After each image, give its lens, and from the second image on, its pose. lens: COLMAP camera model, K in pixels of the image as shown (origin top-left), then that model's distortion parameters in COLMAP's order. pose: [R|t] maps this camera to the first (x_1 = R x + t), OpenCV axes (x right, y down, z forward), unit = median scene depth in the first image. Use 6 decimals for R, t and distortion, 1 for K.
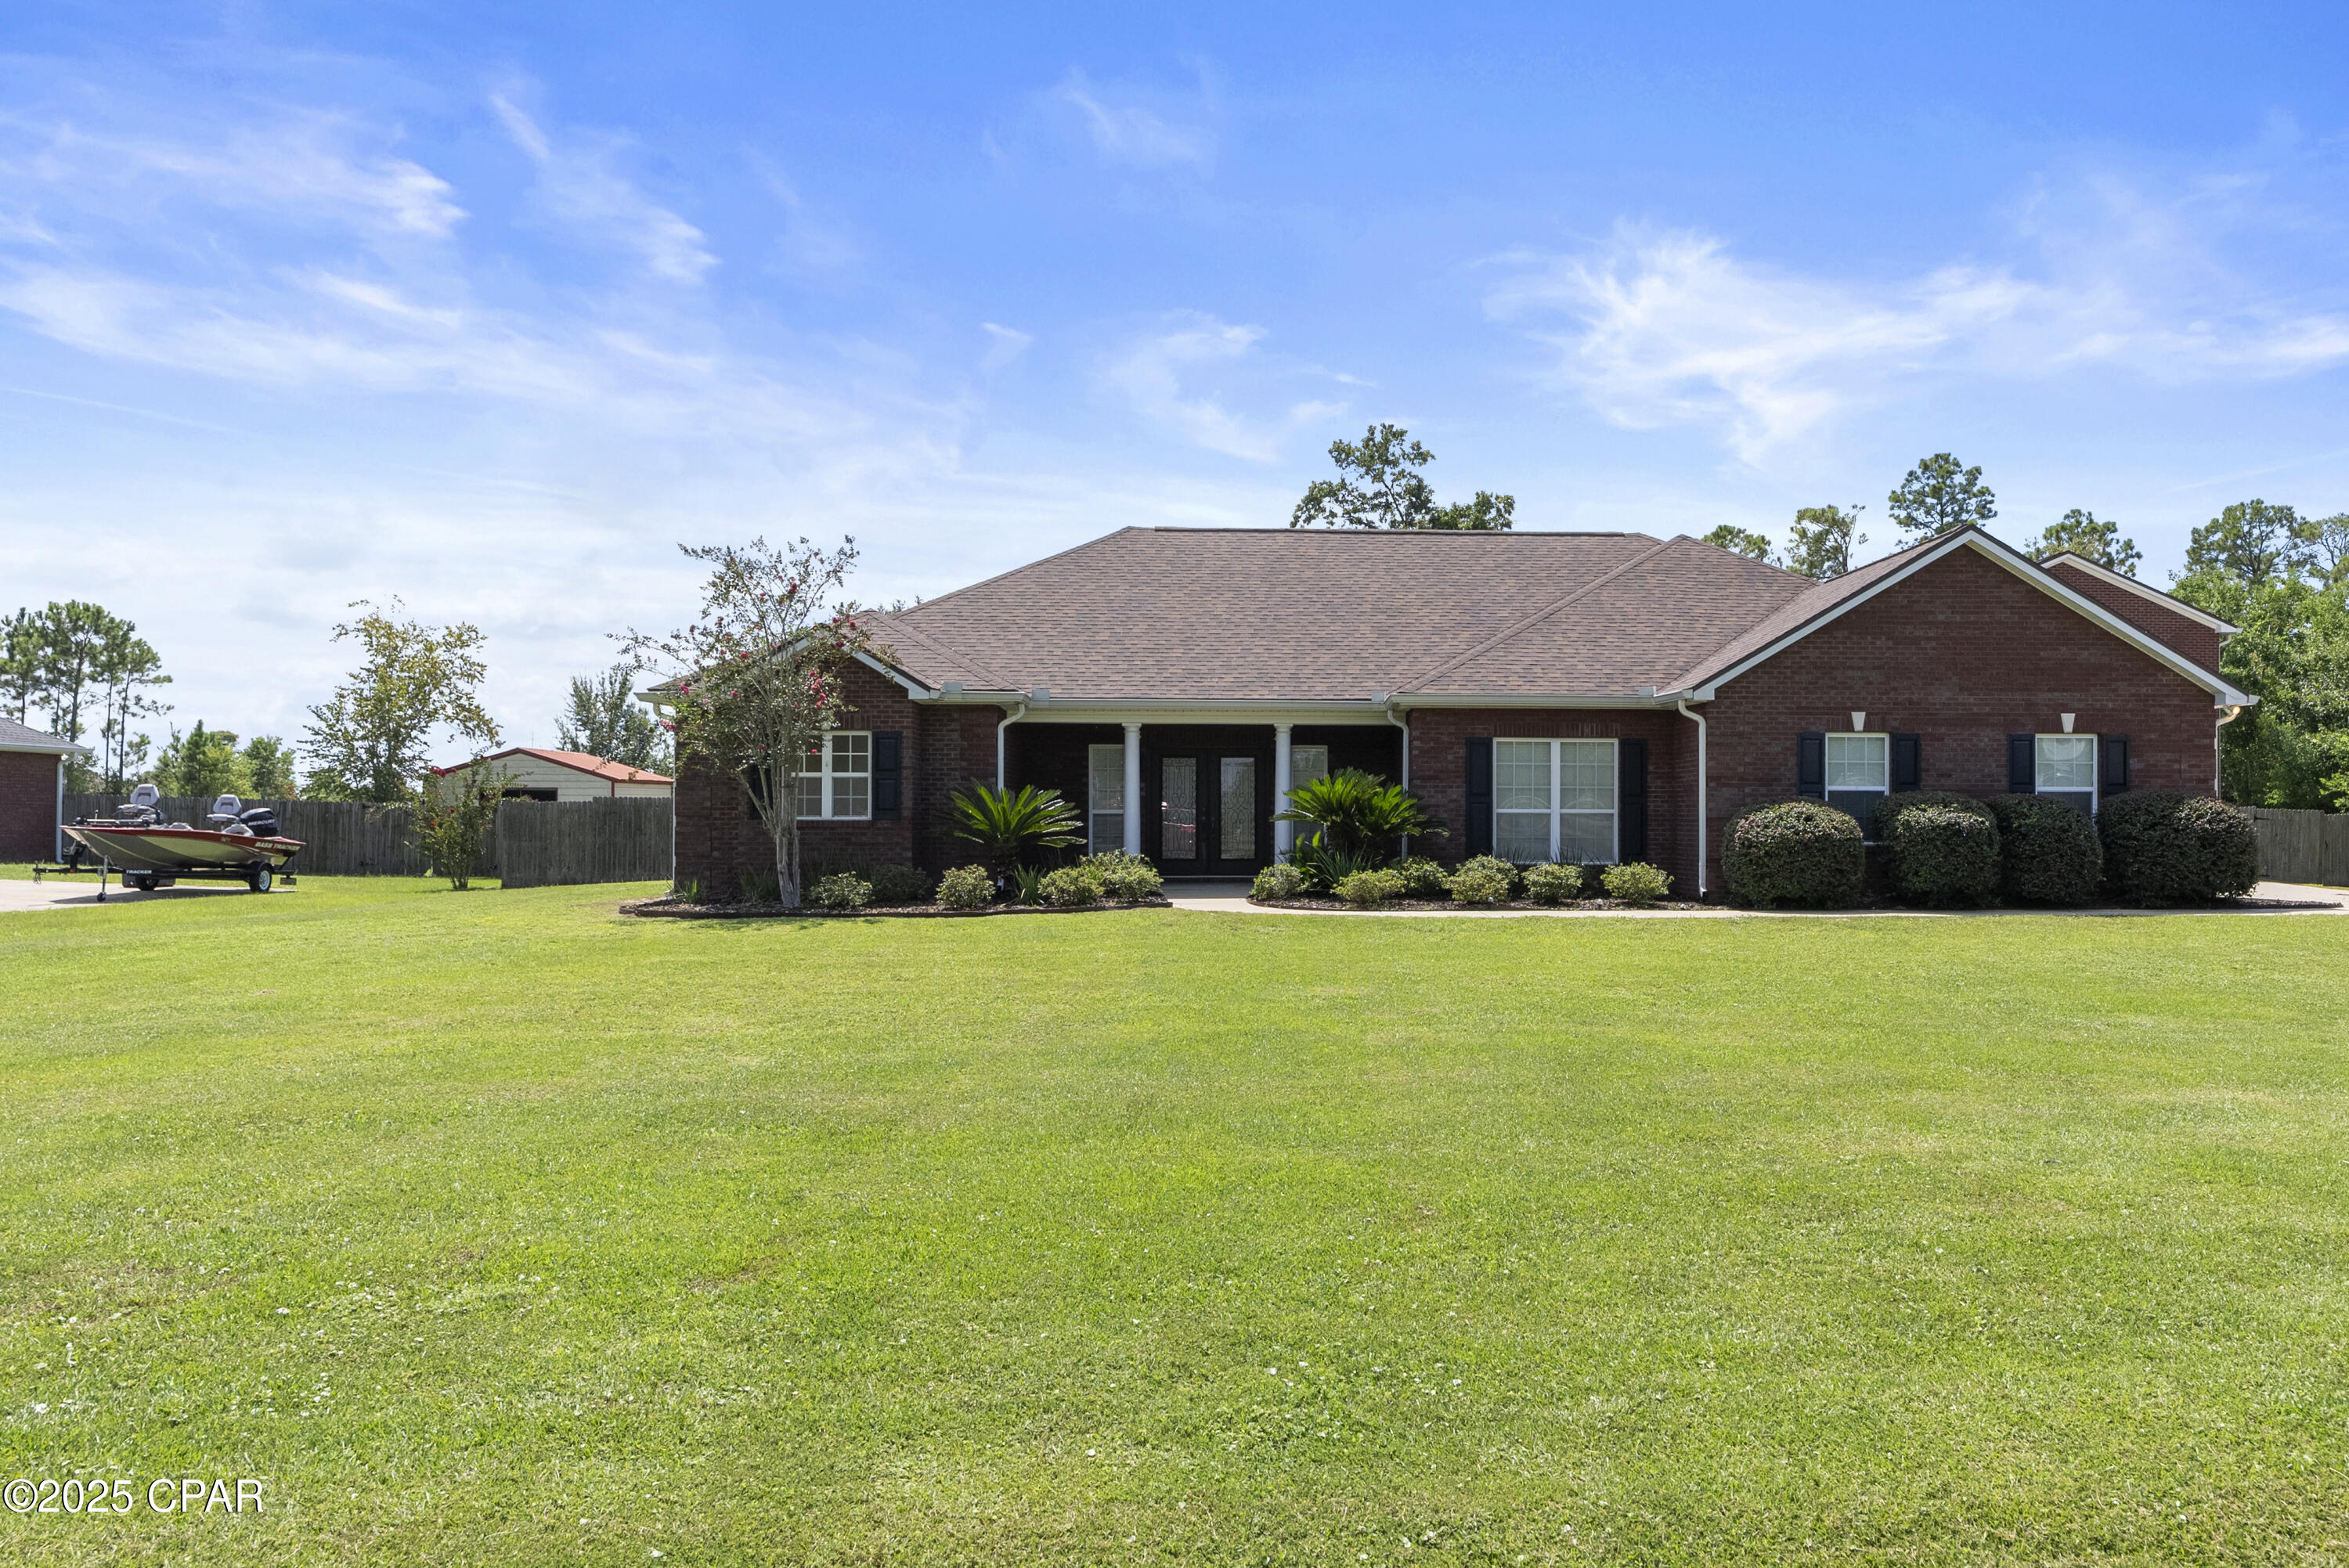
lens RADIAL K [[1660.9, 0, 1174.5], [0, 1660.9, 784.0], [0, 0, 1]] dist [-0.001330, -0.000140]
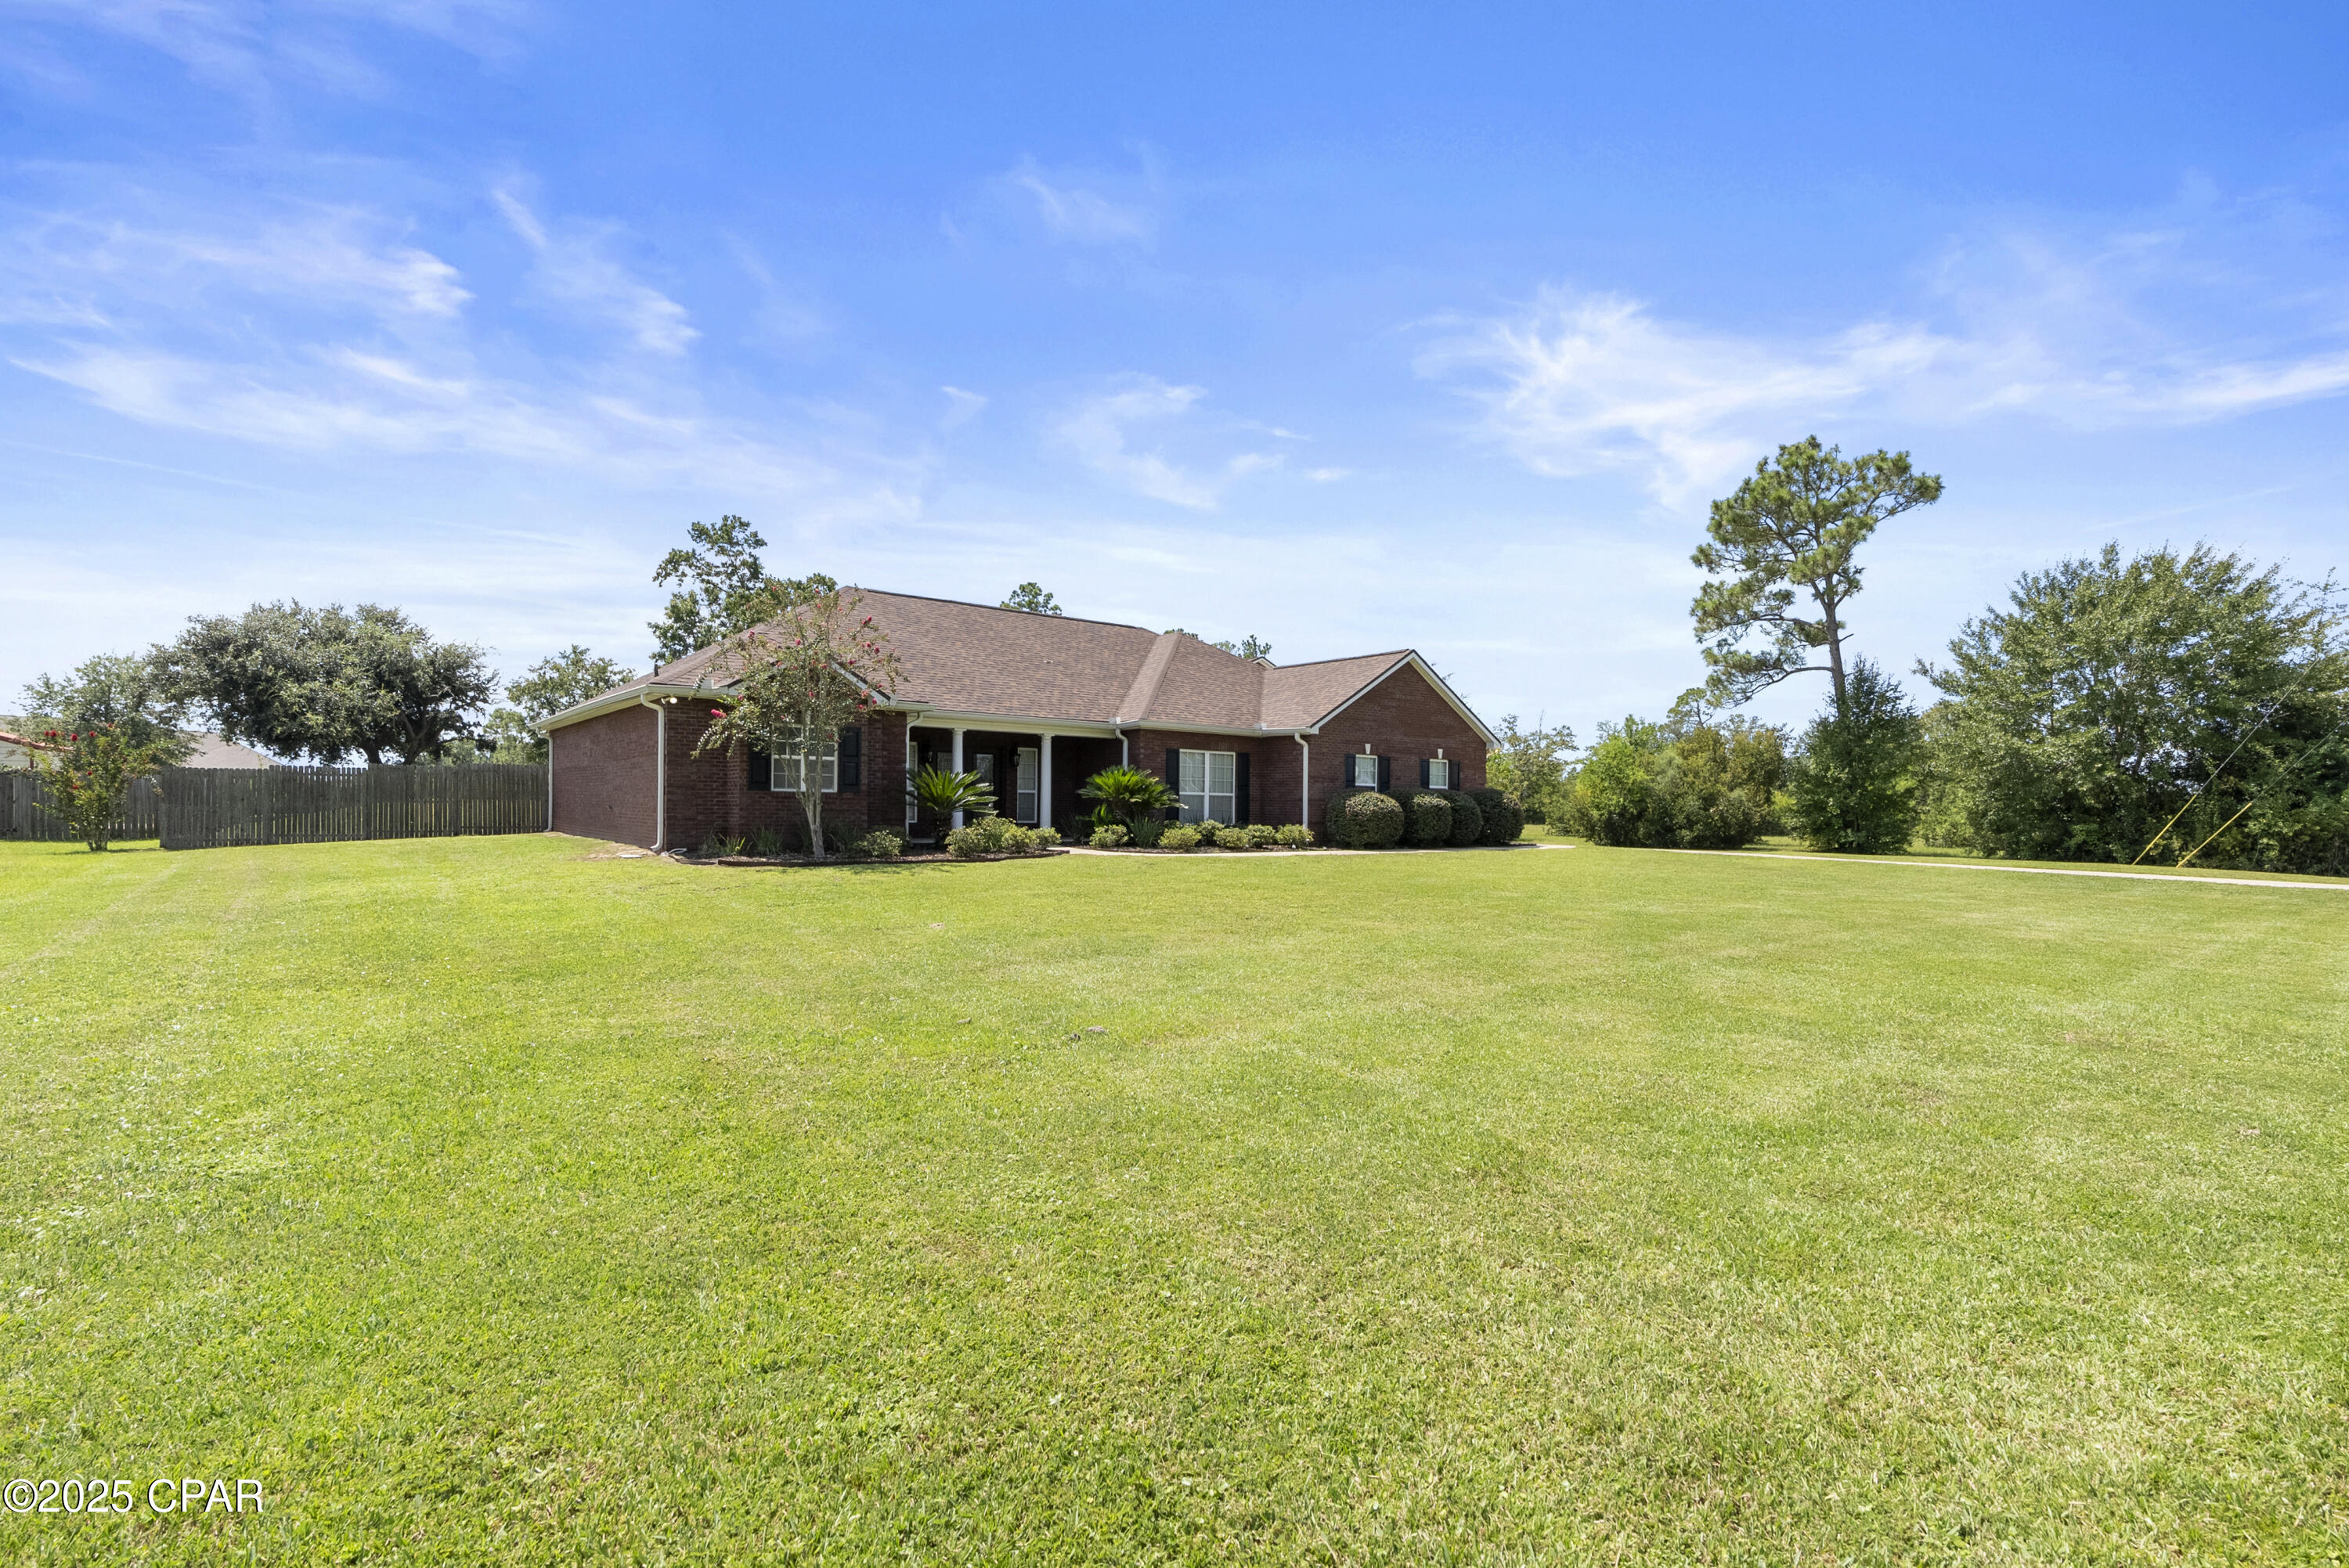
lens RADIAL K [[1087.5, 0, 1174.5], [0, 1087.5, 784.0], [0, 0, 1]] dist [-0.004517, 0.006129]
pose [[0.821256, 0.021499, 0.570155, -0.446454], [-0.026463, 0.999650, 0.000423, 0.006835], [-0.569946, -0.015436, 0.821537, 0.112367]]
